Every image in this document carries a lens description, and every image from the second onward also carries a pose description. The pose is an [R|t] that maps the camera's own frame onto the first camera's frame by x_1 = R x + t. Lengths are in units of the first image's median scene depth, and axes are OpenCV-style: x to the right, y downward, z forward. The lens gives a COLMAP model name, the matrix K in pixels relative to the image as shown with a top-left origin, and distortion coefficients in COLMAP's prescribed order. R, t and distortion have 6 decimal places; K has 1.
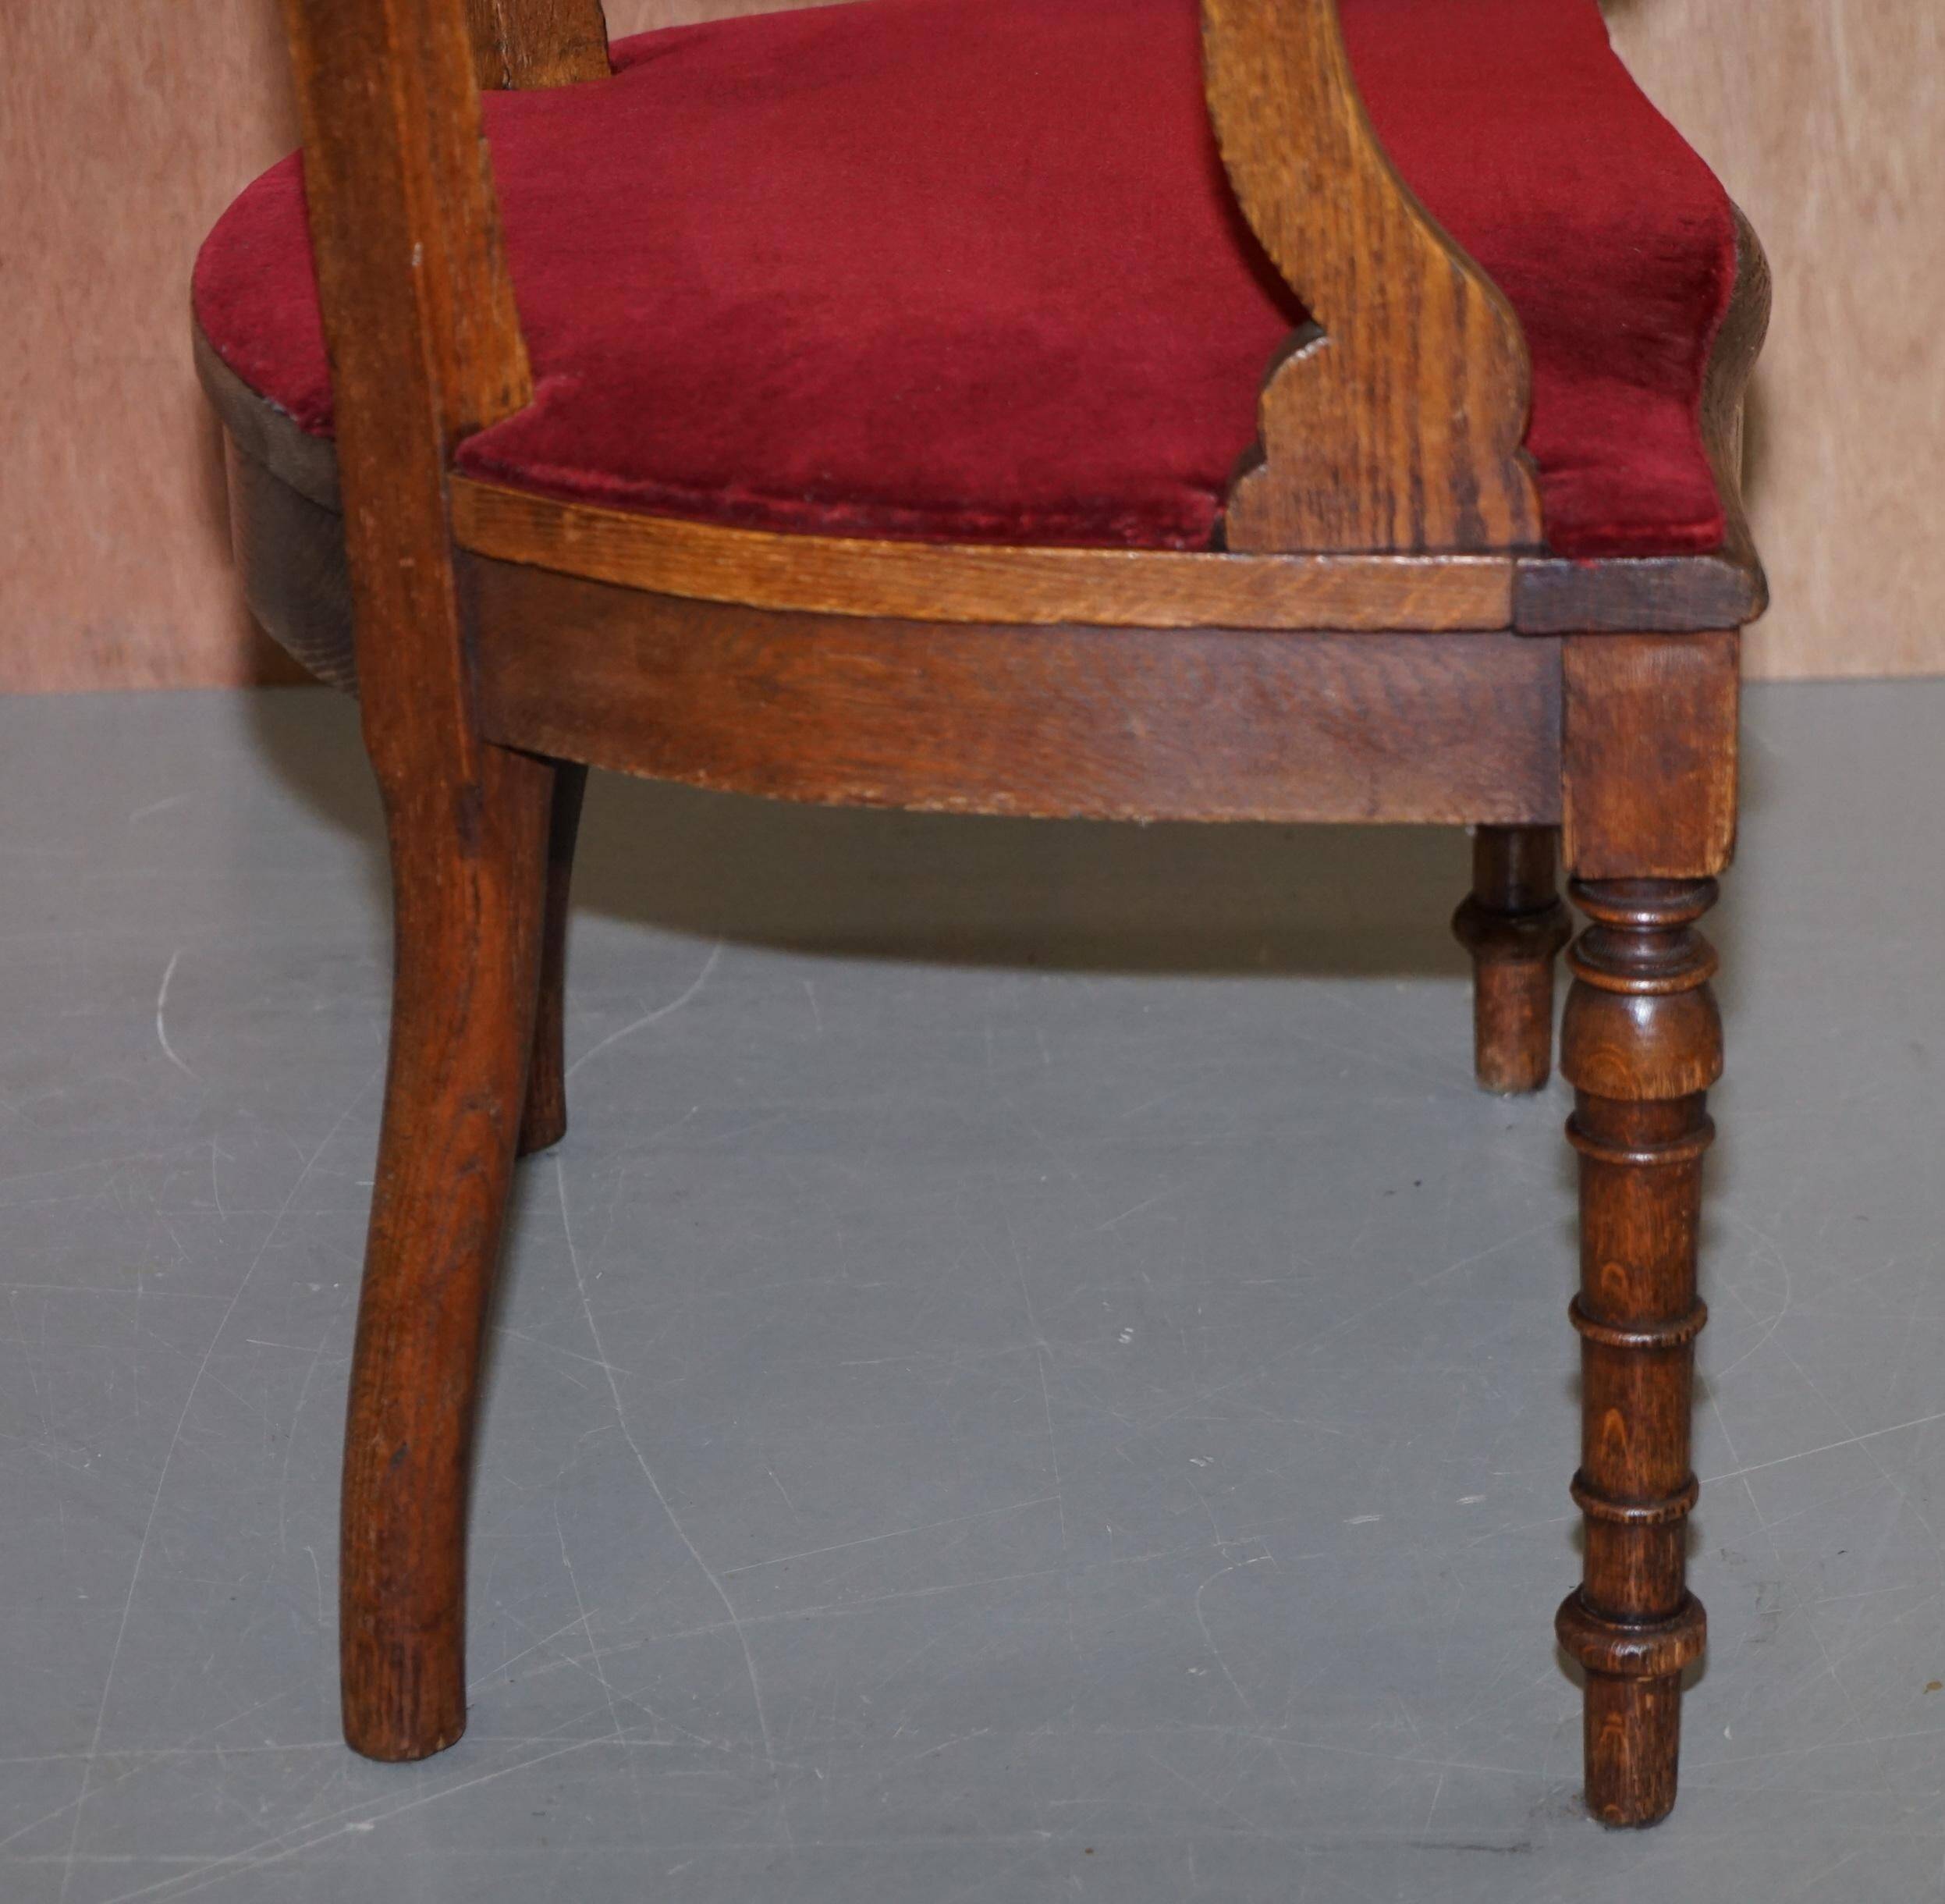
lens RADIAL K [[5762.8, 0, 989.0], [0, 5762.8, 951.6], [0, 0, 1]] dist [-0.062291, 0.000000]
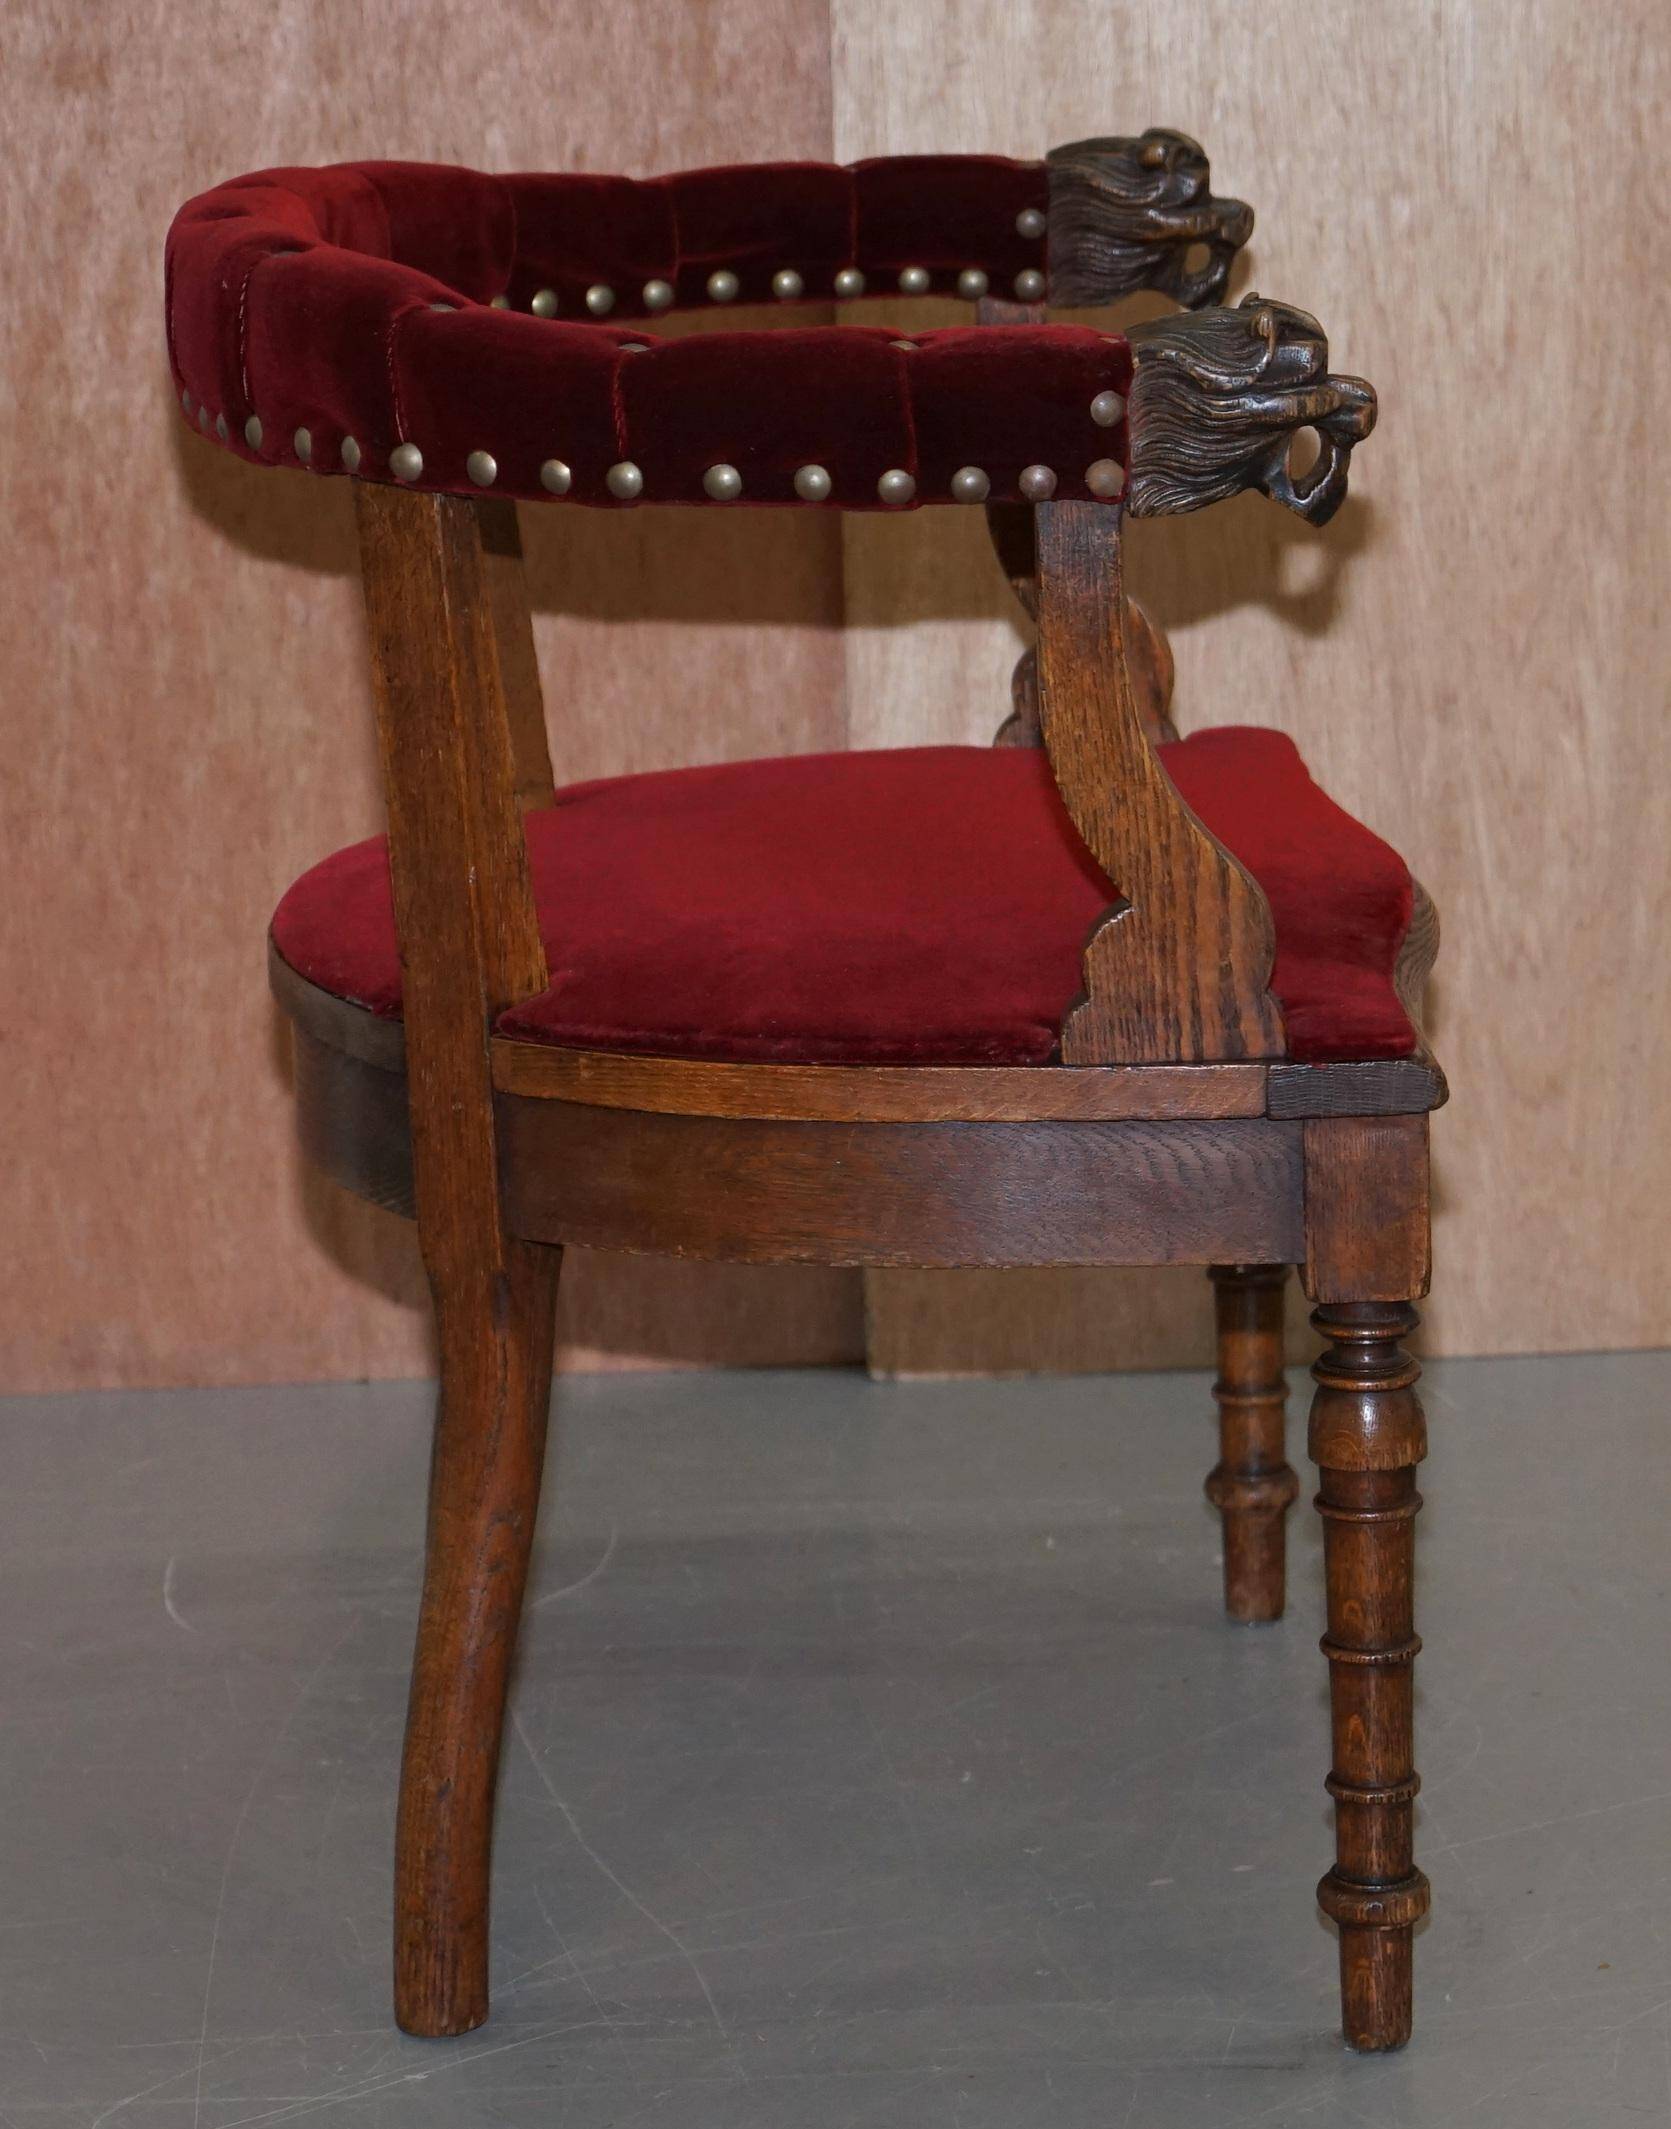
lens RADIAL K [[5815.7, 0, 919.0], [0, 5815.7, 1065.0], [0, 0, 1]] dist [-0.021599, 0.000000]
pose [[0.998688, -0.014410, 0.049135, -0.058569], [0.022445, 0.985679, -0.167130, 0.154490], [-0.046023, 0.168014, 0.984710, -0.364555]]
